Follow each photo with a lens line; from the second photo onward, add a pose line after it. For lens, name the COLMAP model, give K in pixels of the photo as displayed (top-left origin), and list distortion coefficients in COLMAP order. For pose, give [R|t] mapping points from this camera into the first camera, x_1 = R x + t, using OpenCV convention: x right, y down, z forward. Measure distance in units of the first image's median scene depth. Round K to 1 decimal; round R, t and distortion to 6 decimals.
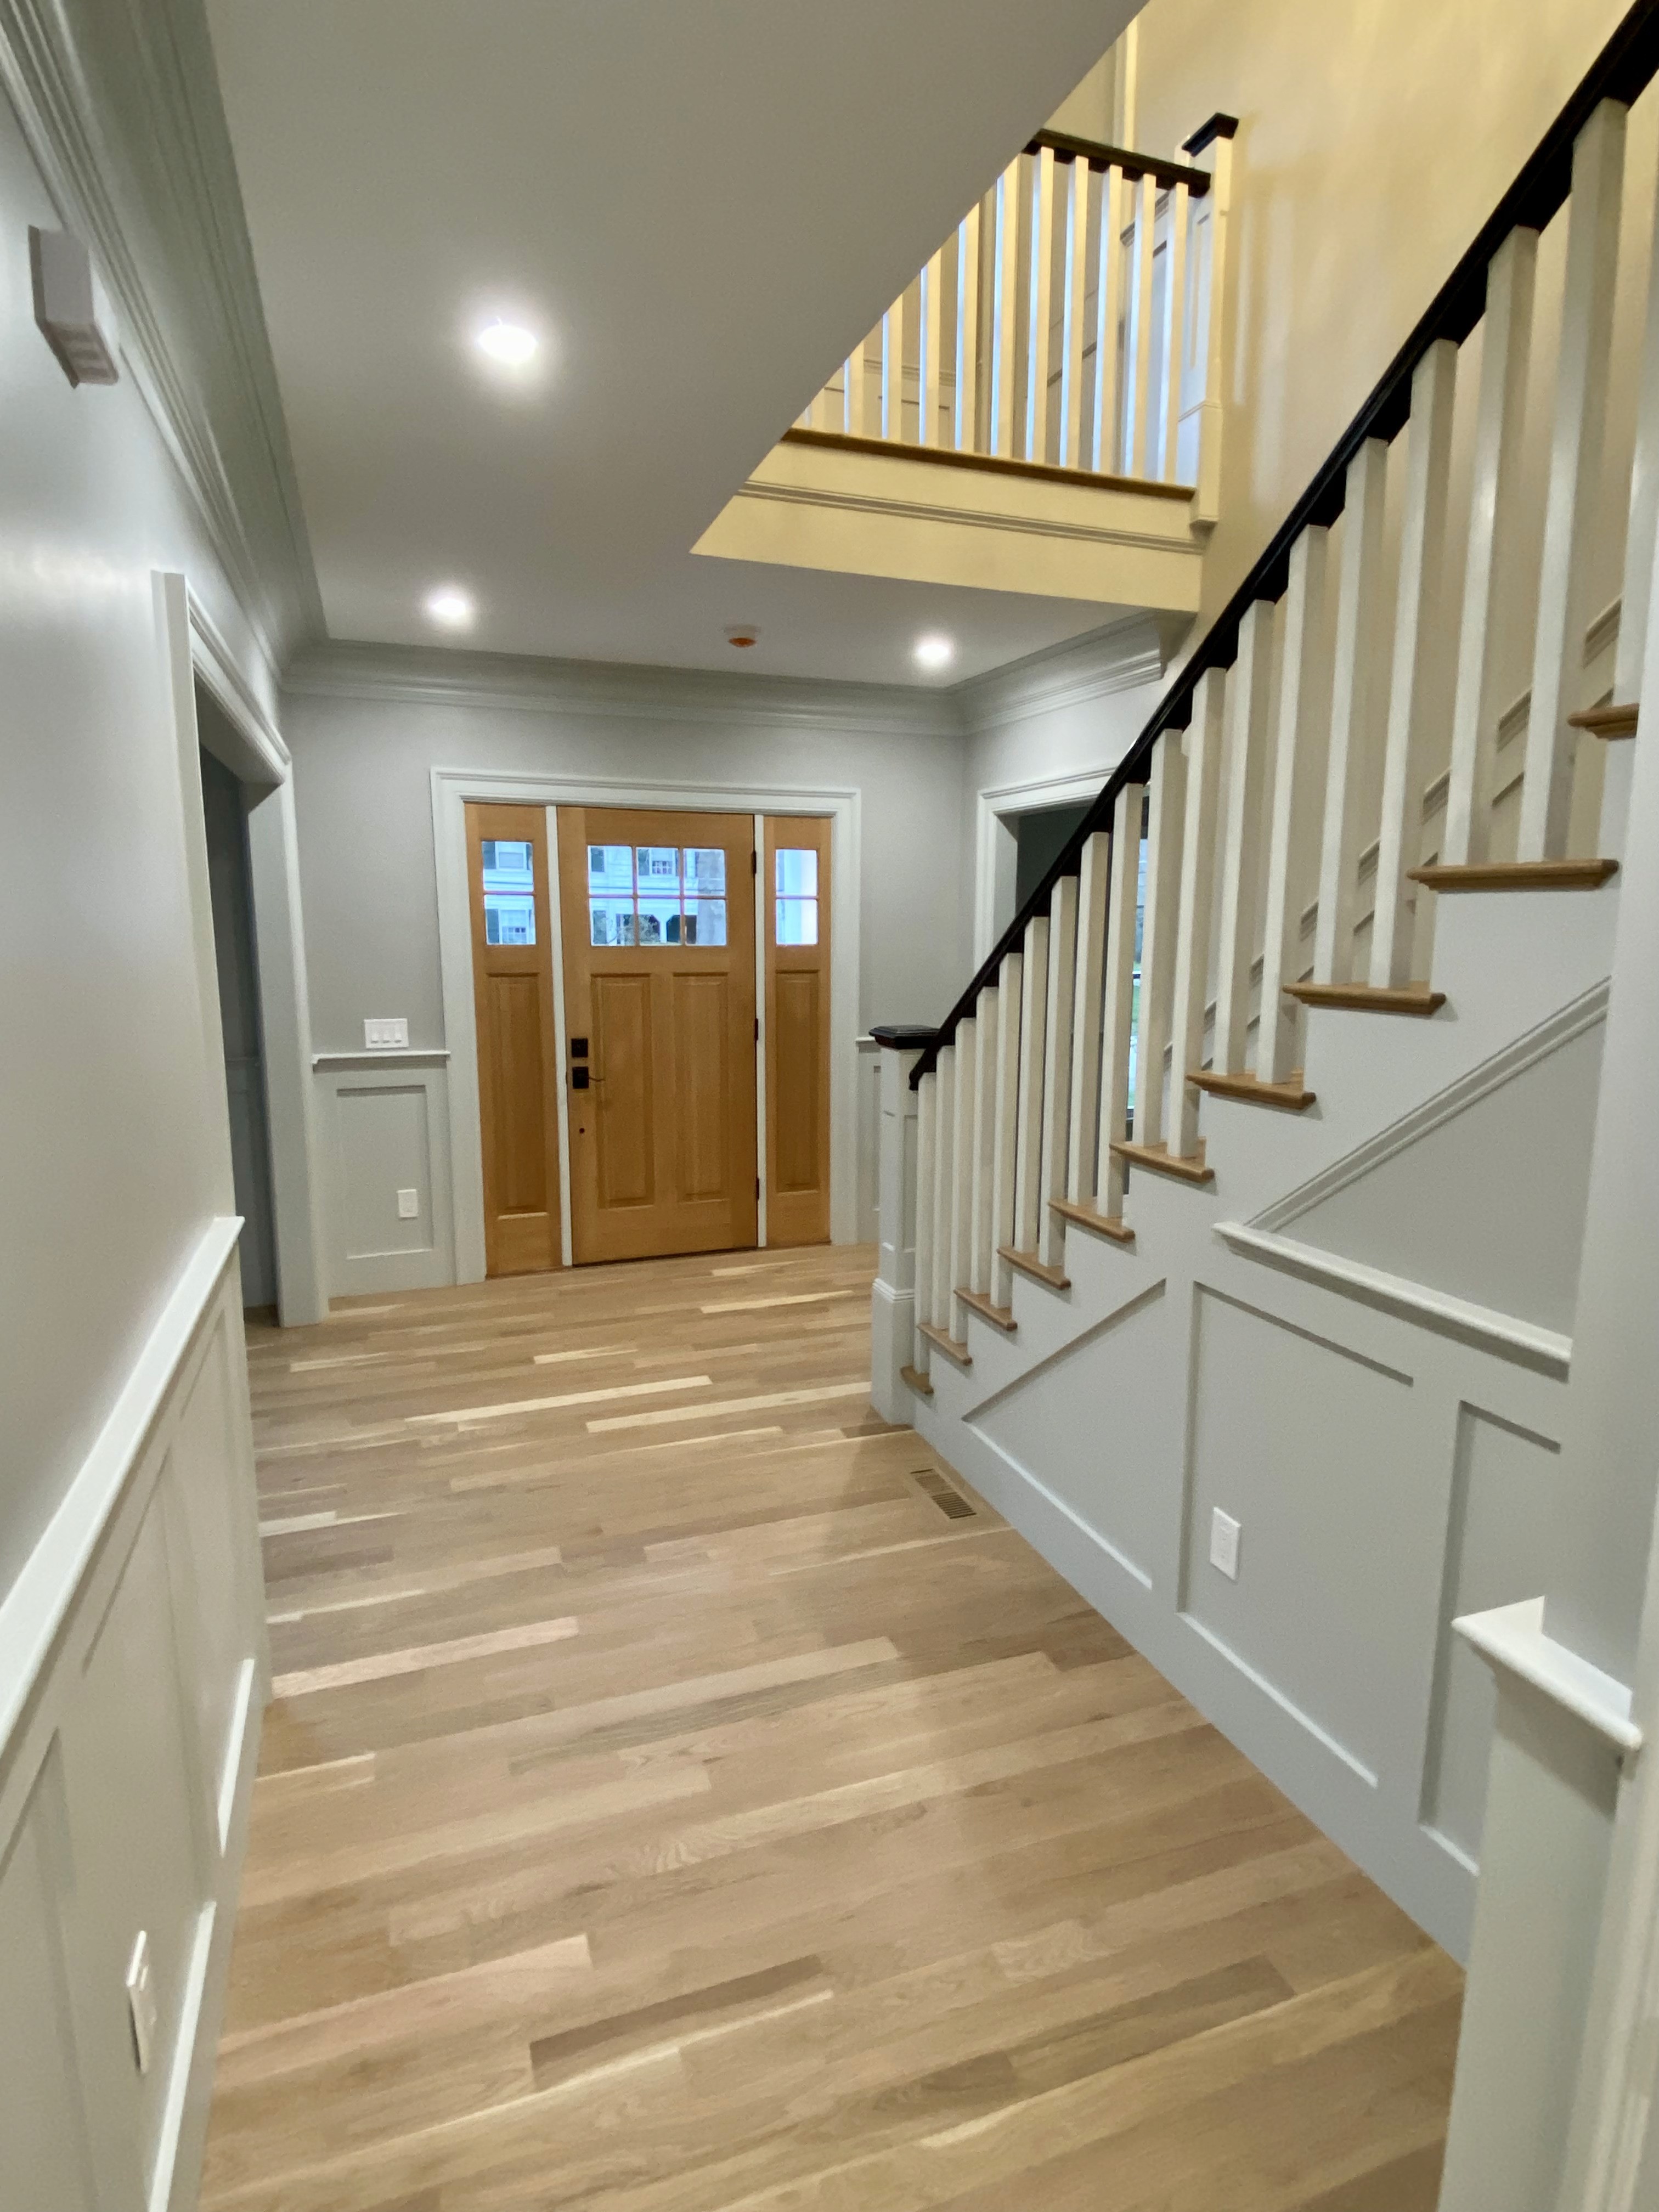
lens RADIAL K [[1174.6, 0, 833.0], [0, 1174.6, 1108.0], [0, 0, 1]] dist [0.029307, -0.000034]
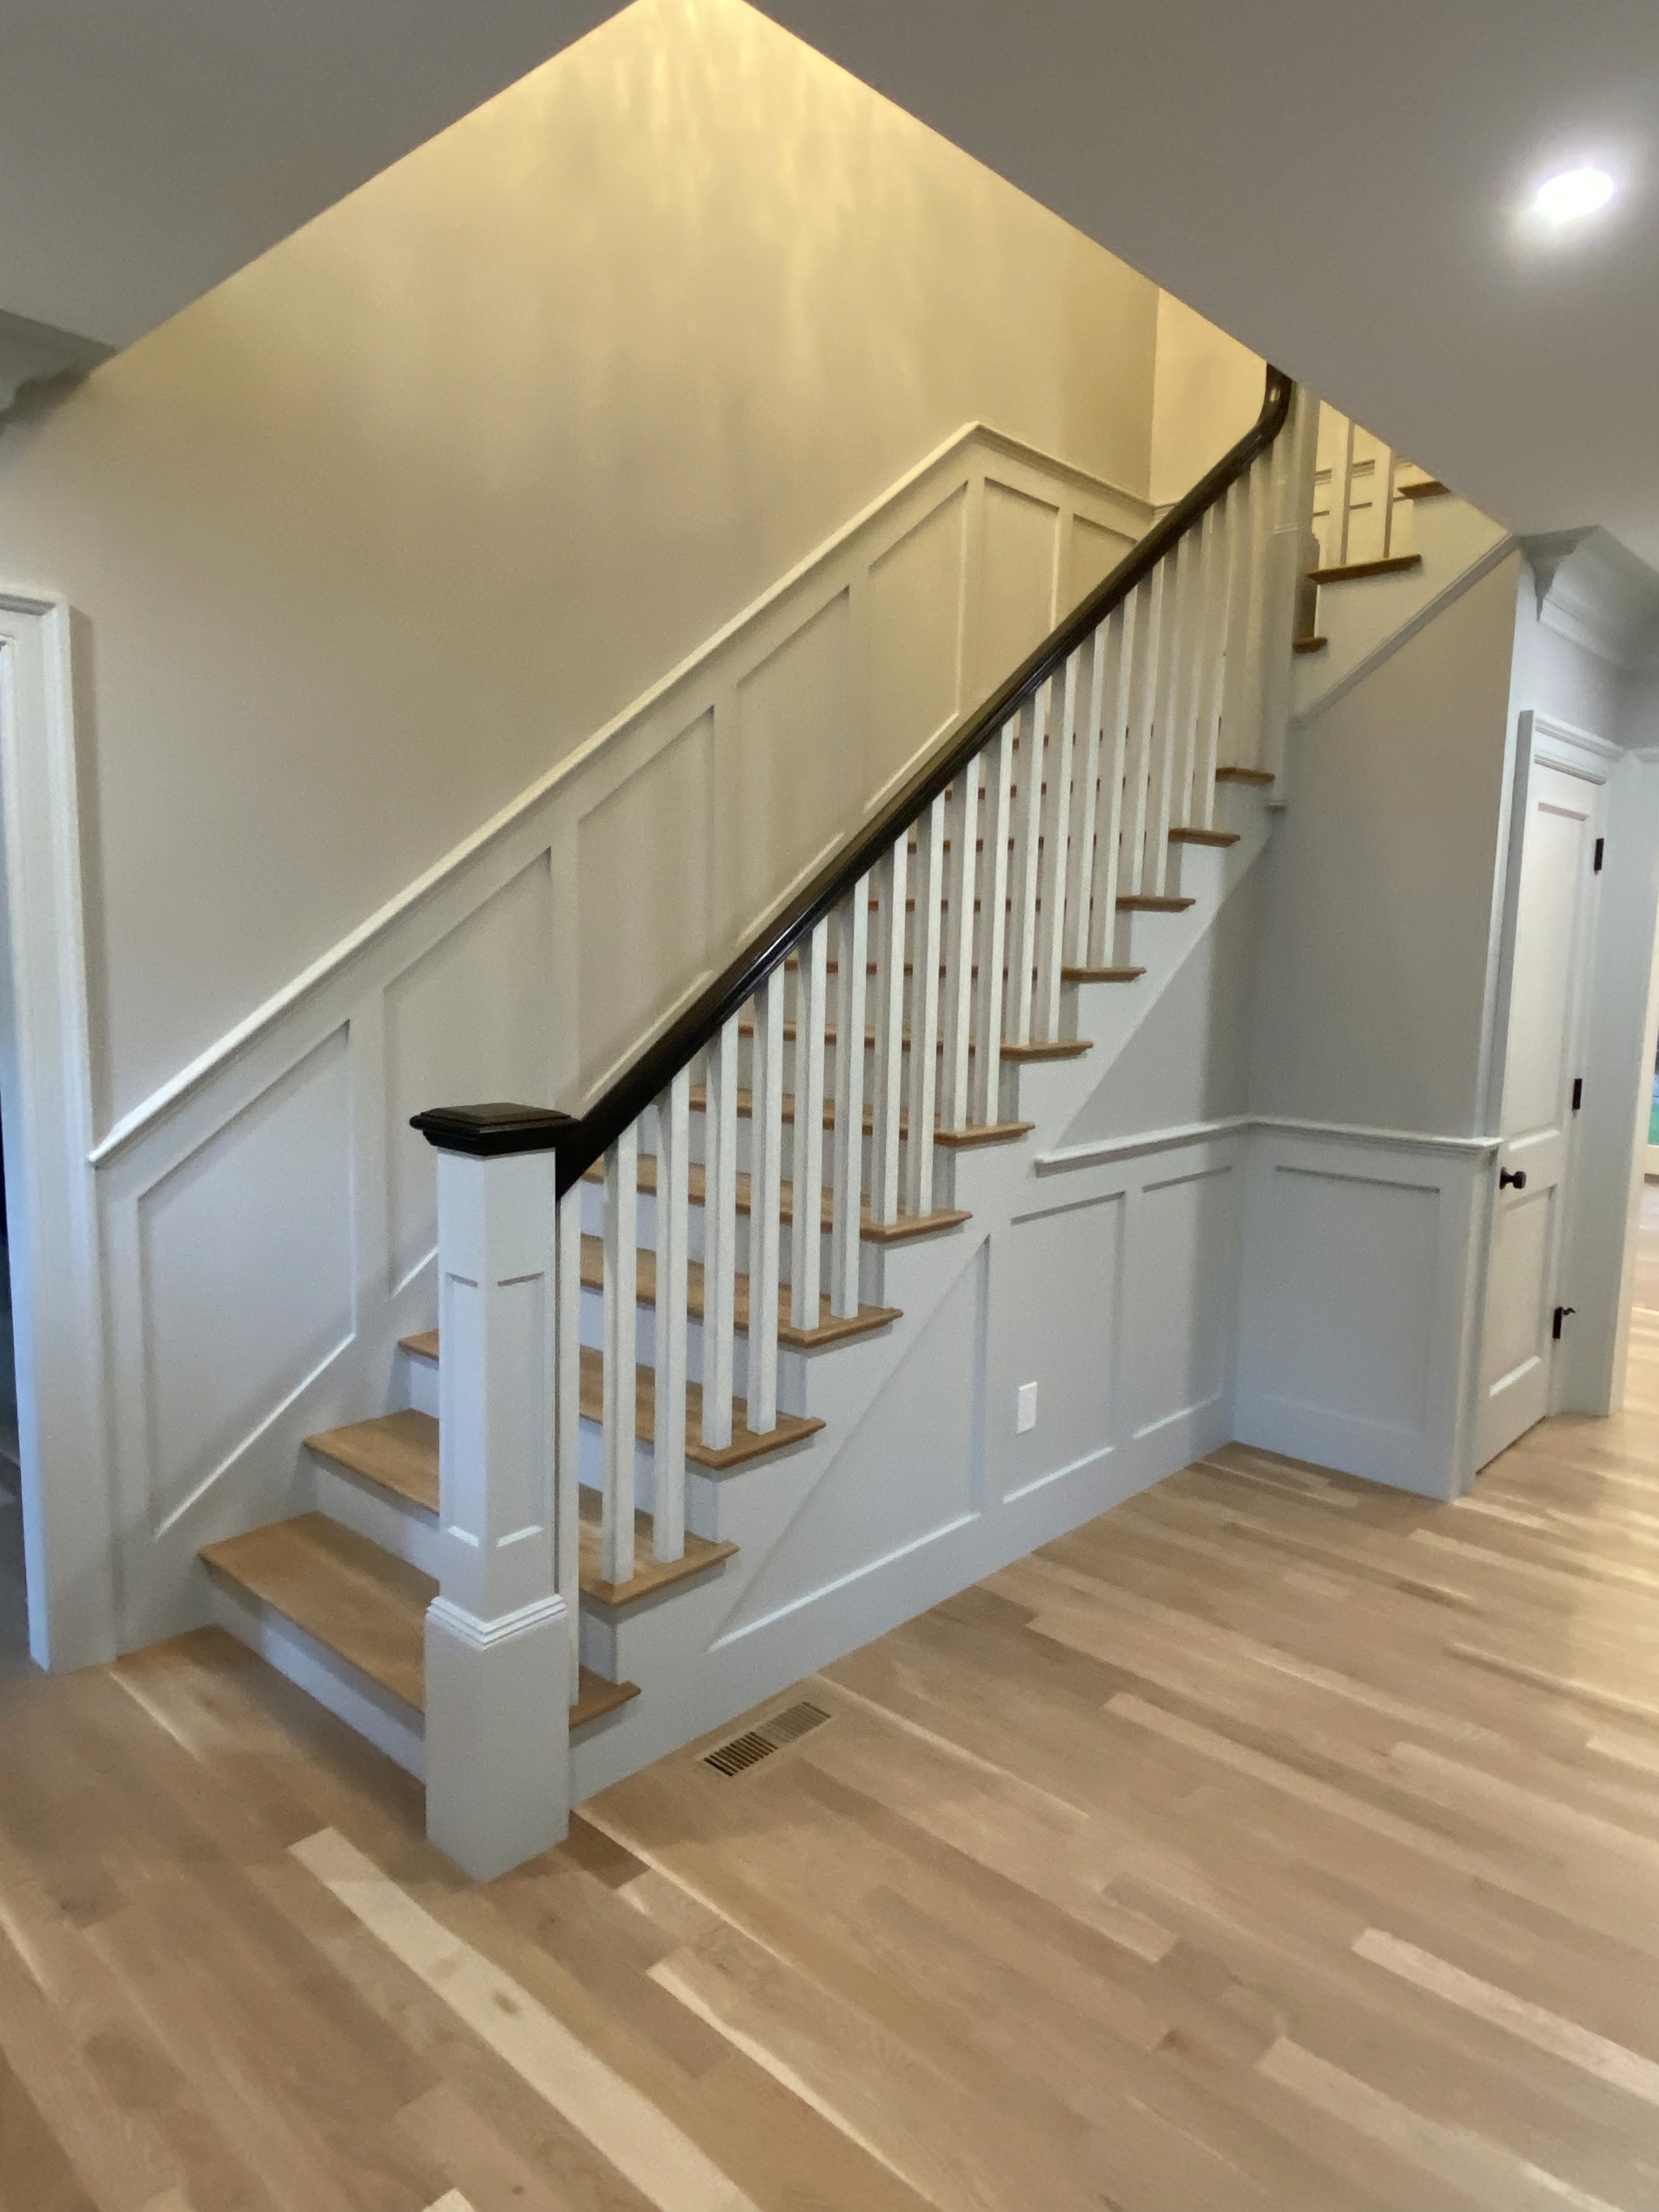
lens RADIAL K [[1391.8, 0, 832.4], [0, 1391.8, 1102.5], [0, 0, 1]] dist [0.003278, -0.003668]
pose [[-0.449014, -0.138720, 0.882691, -0.399956], [0.118183, 0.969976, 0.212556, -0.137189], [-0.885675, 0.199760, -0.419138, 0.832719]]
